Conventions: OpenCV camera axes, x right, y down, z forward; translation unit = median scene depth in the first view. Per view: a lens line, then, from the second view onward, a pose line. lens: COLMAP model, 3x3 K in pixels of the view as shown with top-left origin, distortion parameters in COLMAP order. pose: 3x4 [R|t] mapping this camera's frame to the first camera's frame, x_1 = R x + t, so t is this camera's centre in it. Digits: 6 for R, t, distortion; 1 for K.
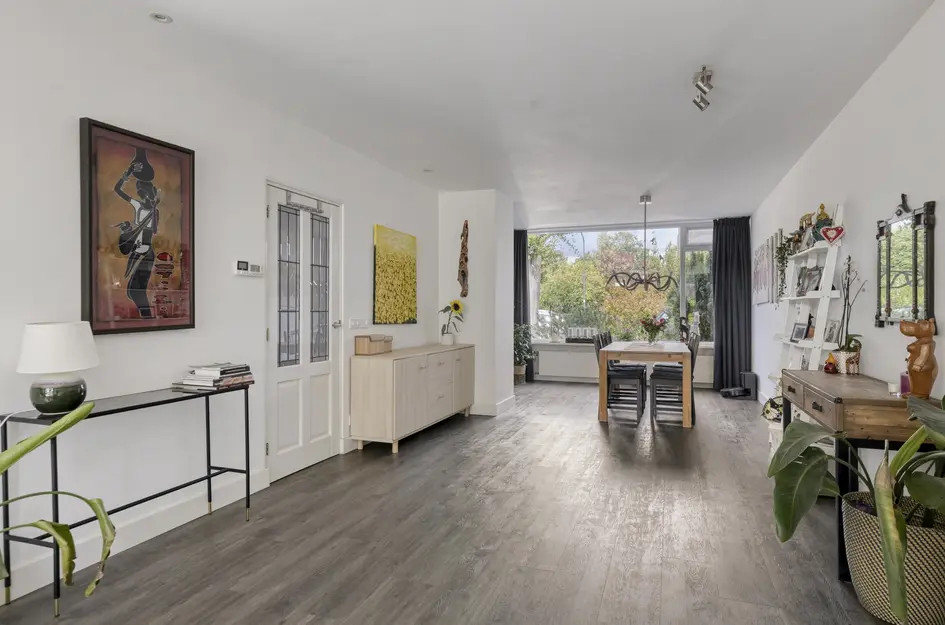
lens RADIAL K [[525.7, 0, 491.1], [0, 525.7, 308.5], [0, 0, 1]] dist [-0.002295, -0.000354]
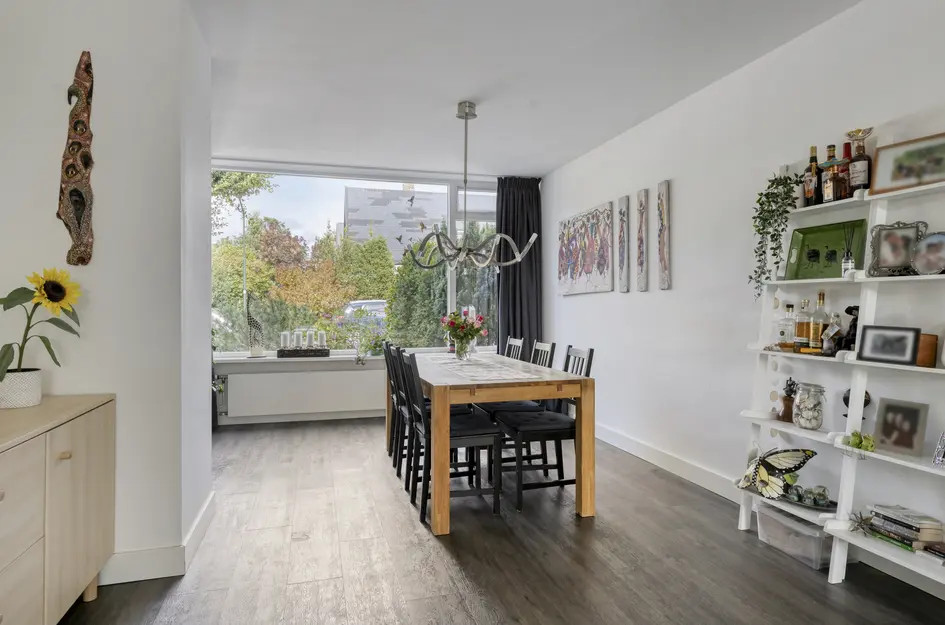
lens RADIAL K [[539.2, 0, 472.5], [0, 539.2, 312.5], [0, 0, 1]] dist [-0.016922, 0.000536]
pose [[0.812586, -0.006753, 0.582802, -0.046269], [-0.004201, 0.999839, 0.017443, 0.003391], [-0.582826, -0.016622, 0.812427, 0.548104]]
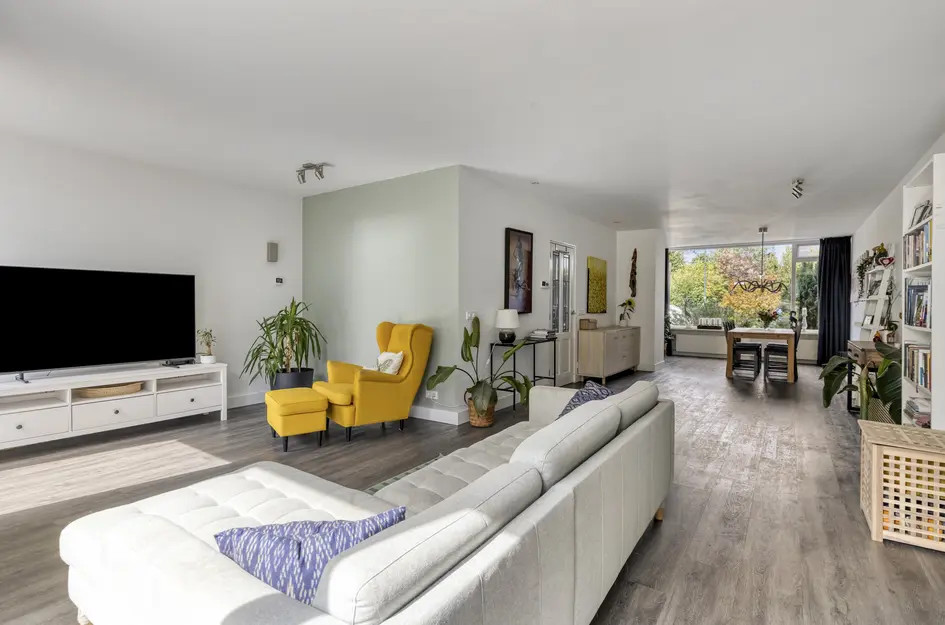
lens RADIAL K [[448.6, 0, 472.5], [0, 448.6, 312.5], [0, 0, 1]] dist [-0.020314, -0.000004]
pose [[0.957525, 0.011311, -0.288128, -0.127907], [-0.004994, 0.999731, 0.022650, -0.002833], [0.288306, -0.020249, 0.957324, -0.444477]]
